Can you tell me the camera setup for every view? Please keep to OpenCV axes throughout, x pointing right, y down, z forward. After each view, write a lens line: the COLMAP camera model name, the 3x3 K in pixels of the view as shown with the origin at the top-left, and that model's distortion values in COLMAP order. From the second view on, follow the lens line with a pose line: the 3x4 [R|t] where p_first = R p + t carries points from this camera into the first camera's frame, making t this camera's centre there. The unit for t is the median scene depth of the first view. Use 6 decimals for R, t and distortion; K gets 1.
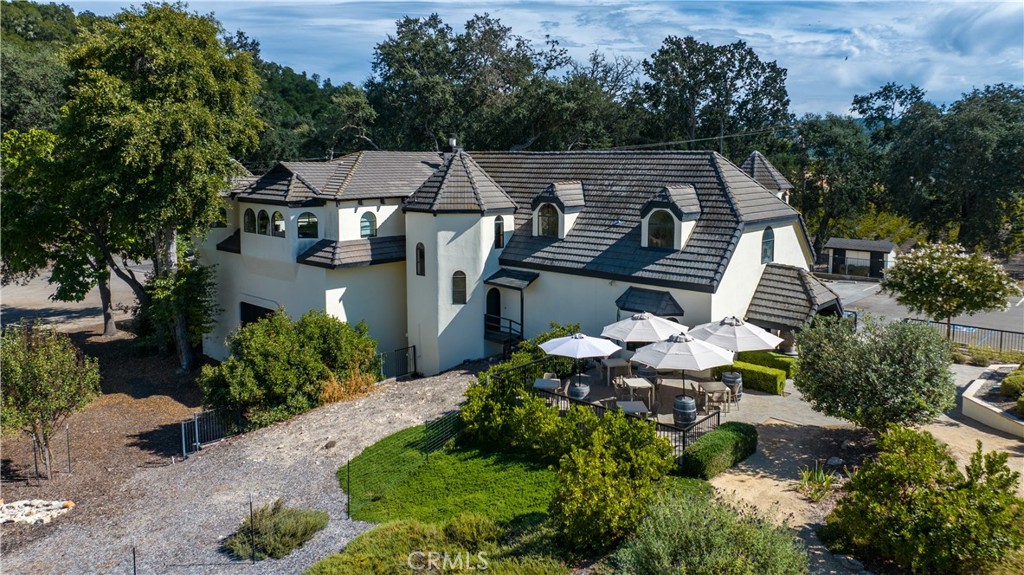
lens RADIAL K [[726.2, 0, 520.7], [0, 726.2, 229.2], [0, 0, 1]] dist [-0.028465, 0.043250]
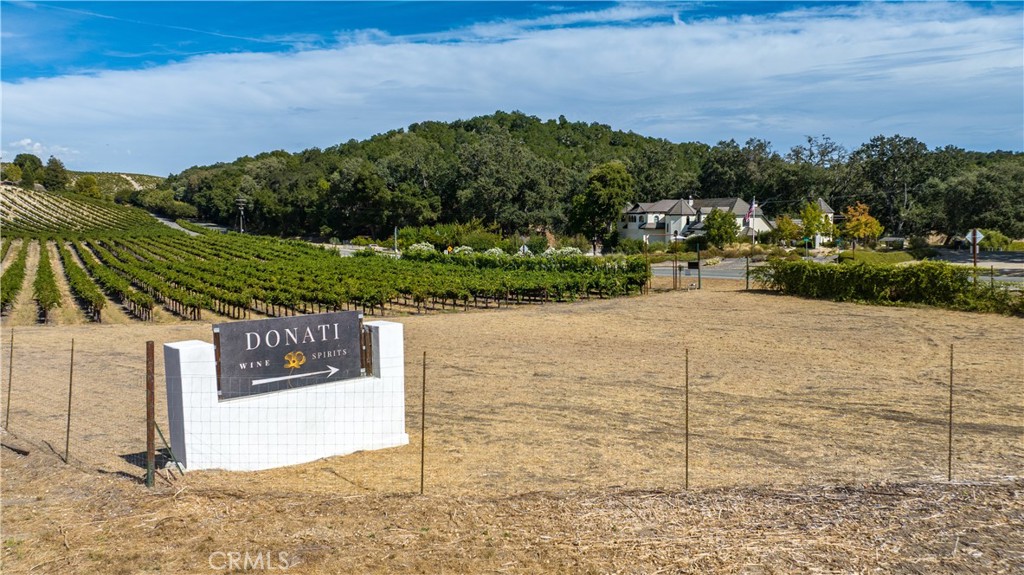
lens RADIAL K [[726.2, 0, 516.4], [0, 726.2, 282.0], [0, 0, 1]] dist [-0.028465, 0.043250]
pose [[0.808985, 0.052955, -0.585439, 1.484769], [-0.056336, 0.998334, 0.012455, 0.327408], [0.585124, 0.022906, 0.810620, -2.574288]]
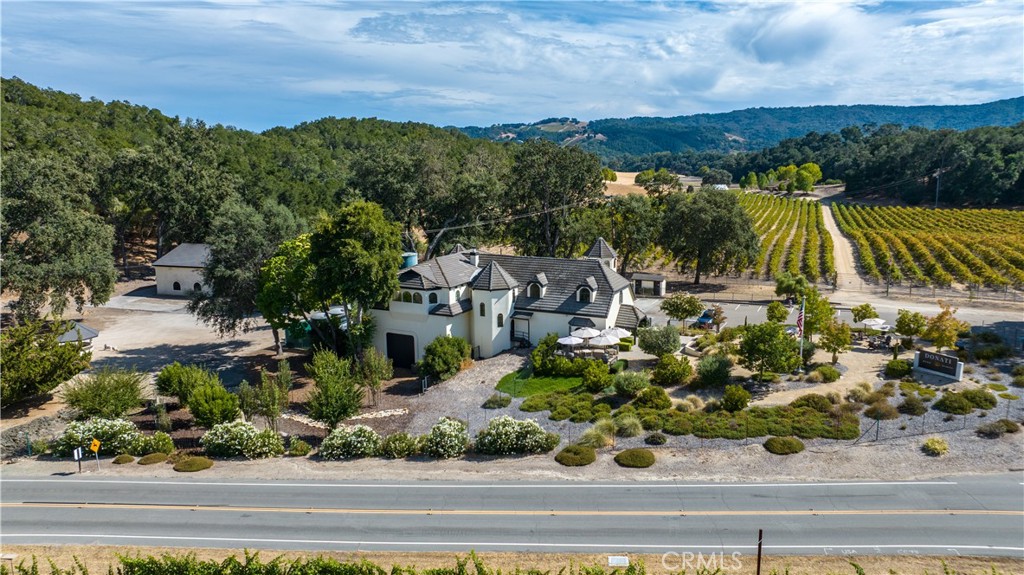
lens RADIAL K [[726.2, 0, 522.2], [0, 726.2, 262.9], [0, 0, 1]] dist [-0.028465, 0.043250]
pose [[0.960270, -0.048988, 0.274738, -0.668312], [0.034689, 0.997790, 0.056669, -0.244286], [-0.276907, -0.044887, 0.959848, -1.322923]]
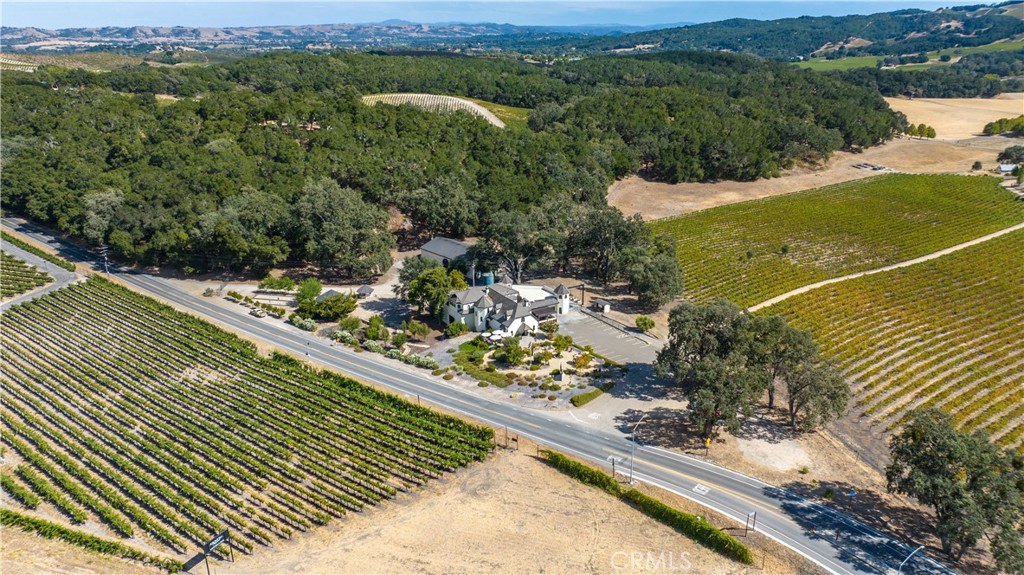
lens RADIAL K [[726.2, 0, 514.6], [0, 726.2, 282.8], [0, 0, 1]] dist [-0.028465, 0.043250]
pose [[0.959188, 0.083941, -0.270021, 1.861949], [-0.018523, 0.971523, 0.236219, -1.716221], [0.282160, -0.221577, 0.933429, -4.715059]]
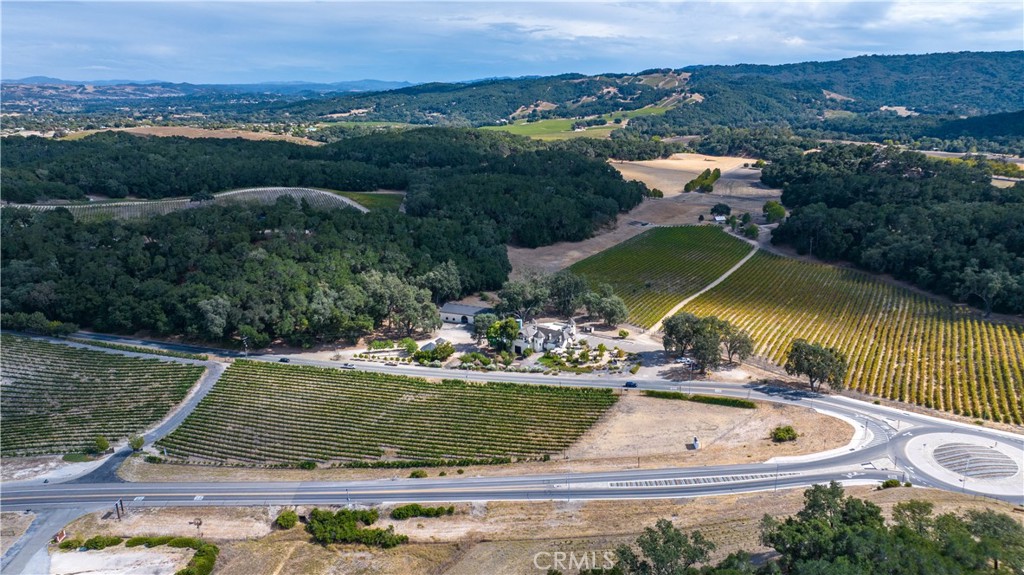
lens RADIAL K [[726.2, 0, 510.5], [0, 726.2, 297.3], [0, 0, 1]] dist [-0.028465, 0.043250]
pose [[0.992300, -0.048166, 0.114110, -1.725203], [0.026078, 0.981884, 0.187681, -2.649405], [-0.121083, -0.183261, 0.975579, -9.368751]]
